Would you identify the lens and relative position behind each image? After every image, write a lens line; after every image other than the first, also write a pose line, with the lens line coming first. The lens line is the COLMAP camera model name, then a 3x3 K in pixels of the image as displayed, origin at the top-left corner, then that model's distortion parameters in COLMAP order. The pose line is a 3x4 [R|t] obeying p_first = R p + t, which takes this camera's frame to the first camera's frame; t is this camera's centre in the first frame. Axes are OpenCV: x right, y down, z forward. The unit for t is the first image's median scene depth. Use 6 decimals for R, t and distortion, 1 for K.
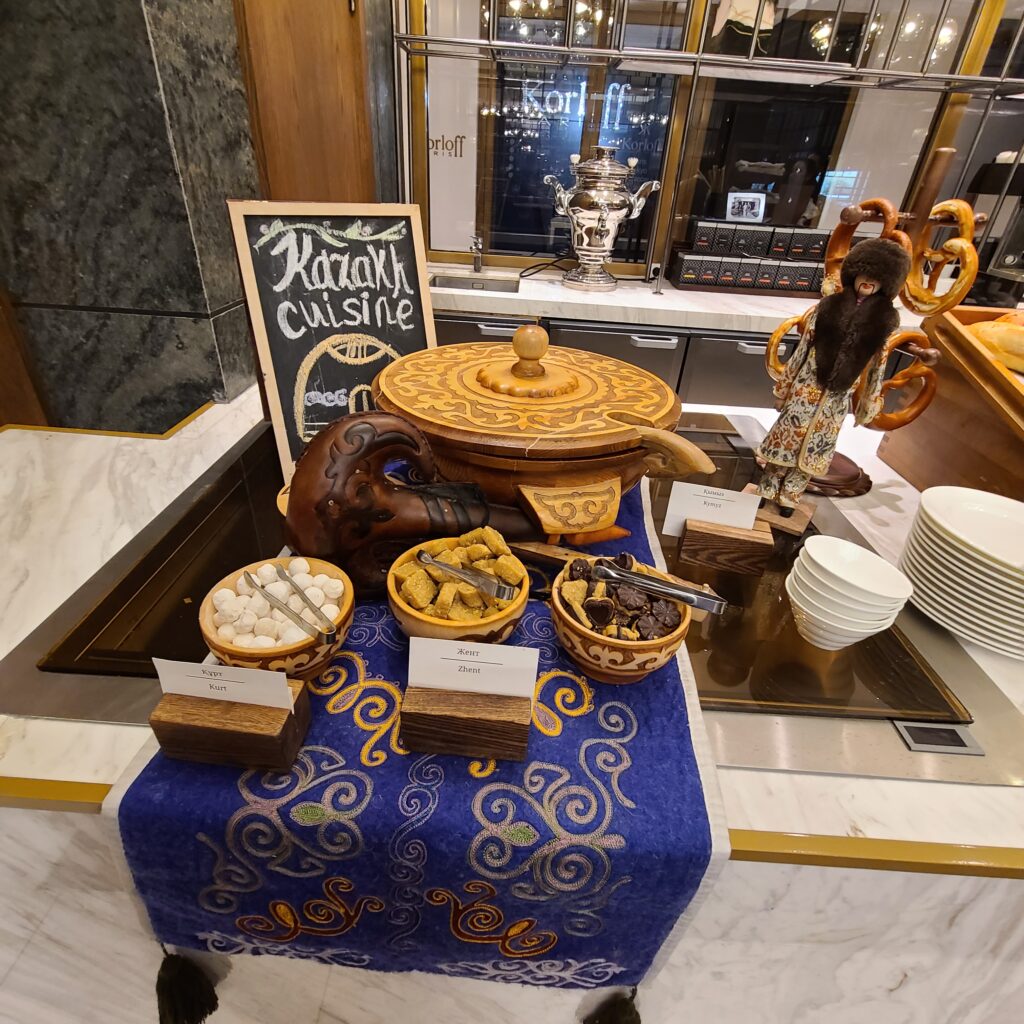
lens RADIAL K [[583.4, 0, 513.2], [0, 583.4, 514.7], [0, 0, 1]] dist [0.002500, 0.003080]
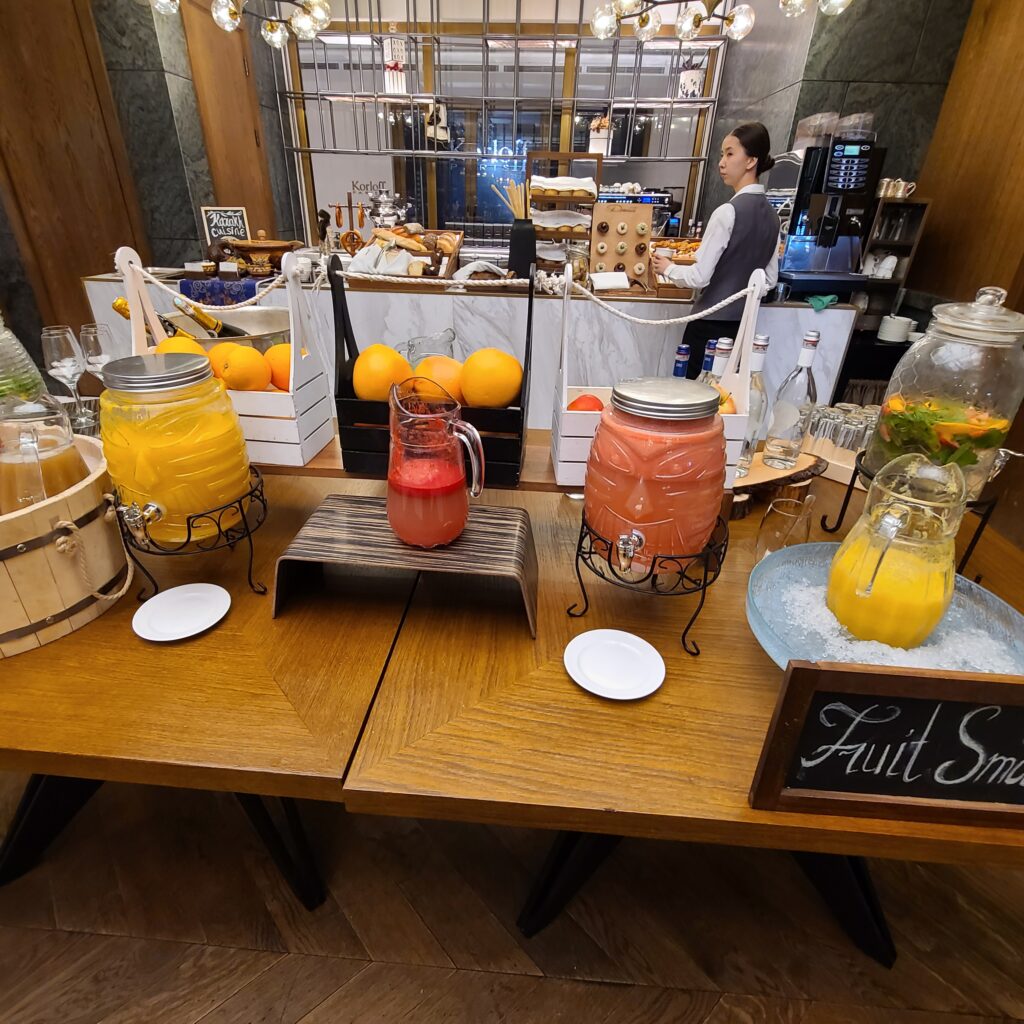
lens RADIAL K [[583.4, 0, 509.8], [0, 583.4, 507.5], [0, 0, 1]] dist [0.002500, 0.003080]
pose [[0.999167, -0.009852, -0.039591, 1.630865], [0.007751, 0.998571, -0.052883, 1.622206], [0.040055, 0.052532, 0.997816, -2.623331]]
